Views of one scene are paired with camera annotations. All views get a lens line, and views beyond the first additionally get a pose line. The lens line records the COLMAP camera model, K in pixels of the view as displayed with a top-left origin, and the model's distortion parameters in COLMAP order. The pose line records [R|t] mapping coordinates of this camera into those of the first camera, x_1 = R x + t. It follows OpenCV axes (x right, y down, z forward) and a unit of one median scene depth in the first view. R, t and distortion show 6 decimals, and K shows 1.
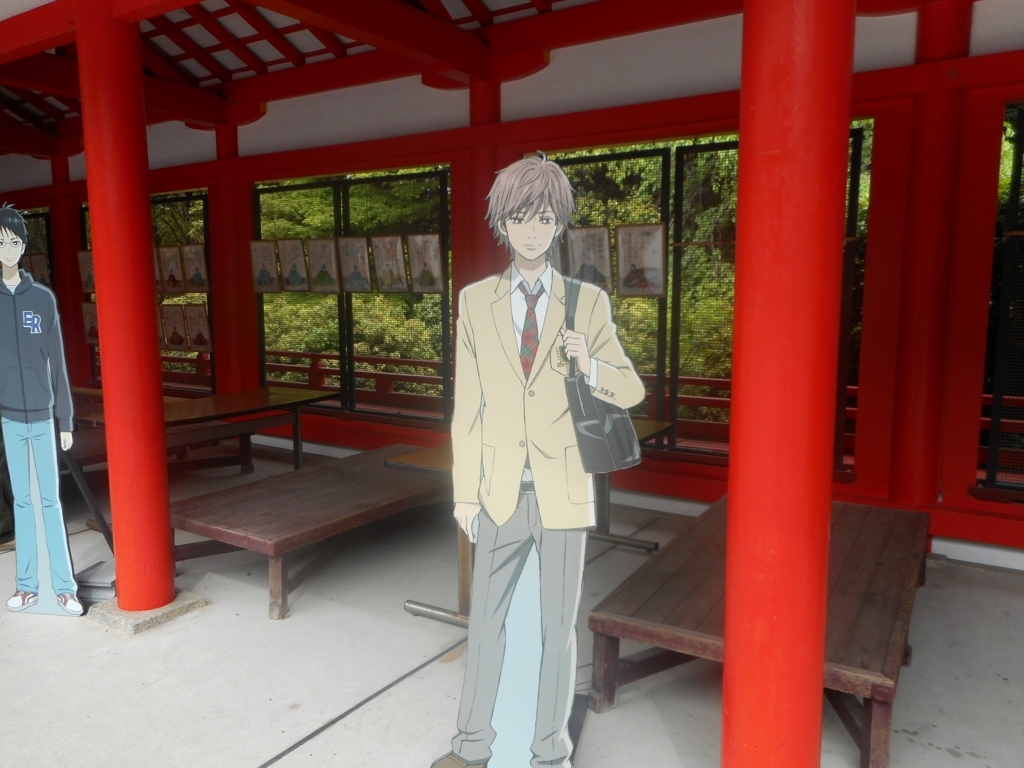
lens RADIAL K [[806.7, 0, 507.4], [0, 806.7, 407.6], [0, 0, 1]] dist [0.017553, -0.014215]
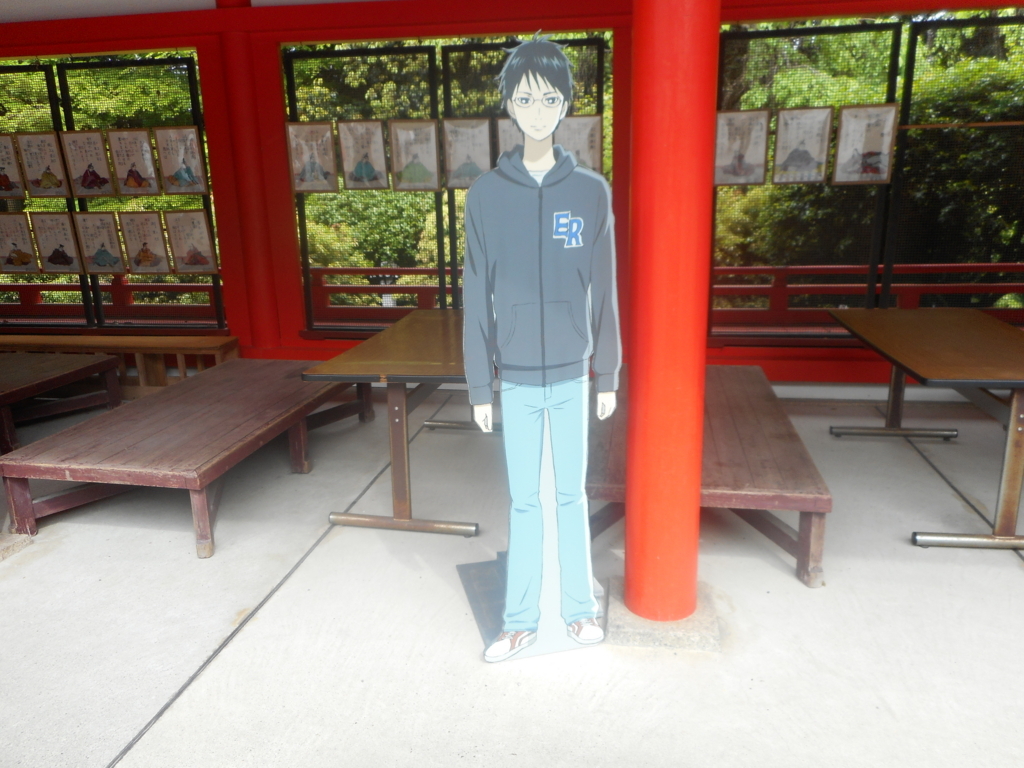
lens RADIAL K [[752.8, 0, 513.7], [0, 752.8, 384.7], [0, 0, 1]] dist [0.005208, -0.006684]
pose [[0.907347, -0.118950, 0.403203, -0.829849], [0.075888, 0.989722, 0.121207, -0.055930], [-0.413477, -0.079379, 0.907048, 0.440027]]
